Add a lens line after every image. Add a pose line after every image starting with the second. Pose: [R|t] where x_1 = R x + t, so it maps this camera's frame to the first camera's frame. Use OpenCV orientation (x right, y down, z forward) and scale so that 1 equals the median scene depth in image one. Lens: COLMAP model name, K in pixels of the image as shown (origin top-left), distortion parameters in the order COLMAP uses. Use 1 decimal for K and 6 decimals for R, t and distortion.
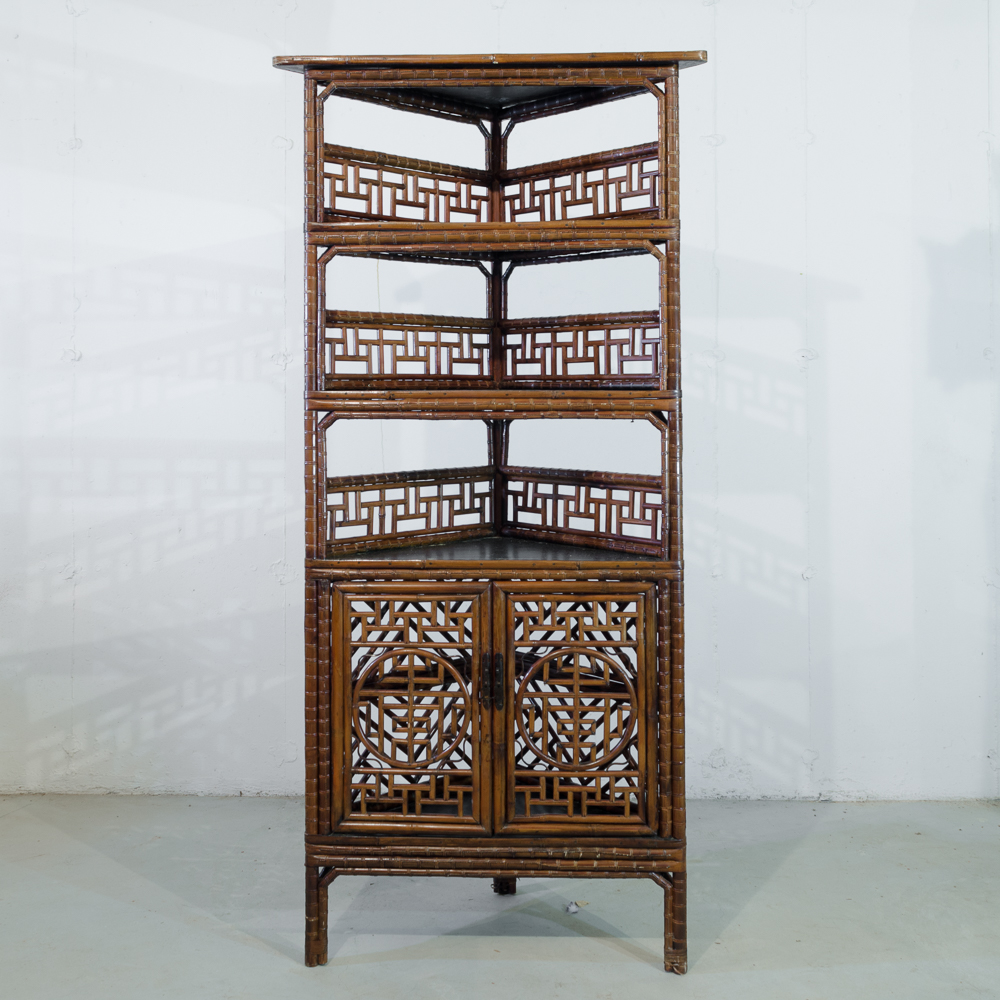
lens RADIAL K [[1272.7, 0, 497.4], [0, 1272.7, 382.7], [0, 0, 1]] dist [0.010292, 0.013507]
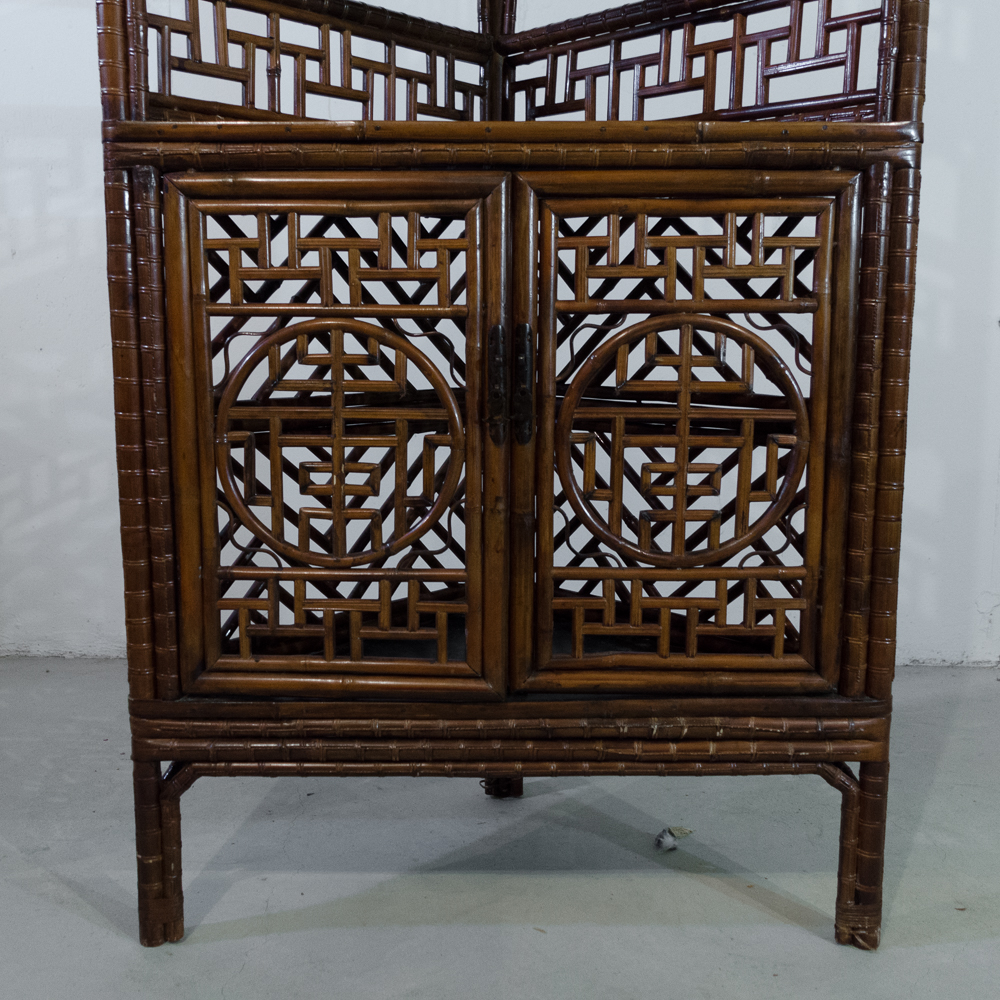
lens RADIAL K [[1212.2, 0, 476.3], [0, 1212.2, 501.5], [0, 0, 1]] dist [0.000805, 0.030854]
pose [[0.999019, -0.004154, 0.044080, -0.036454], [-0.002767, 0.987785, 0.155797, 0.205880], [-0.044188, -0.155767, 0.986805, 0.544356]]
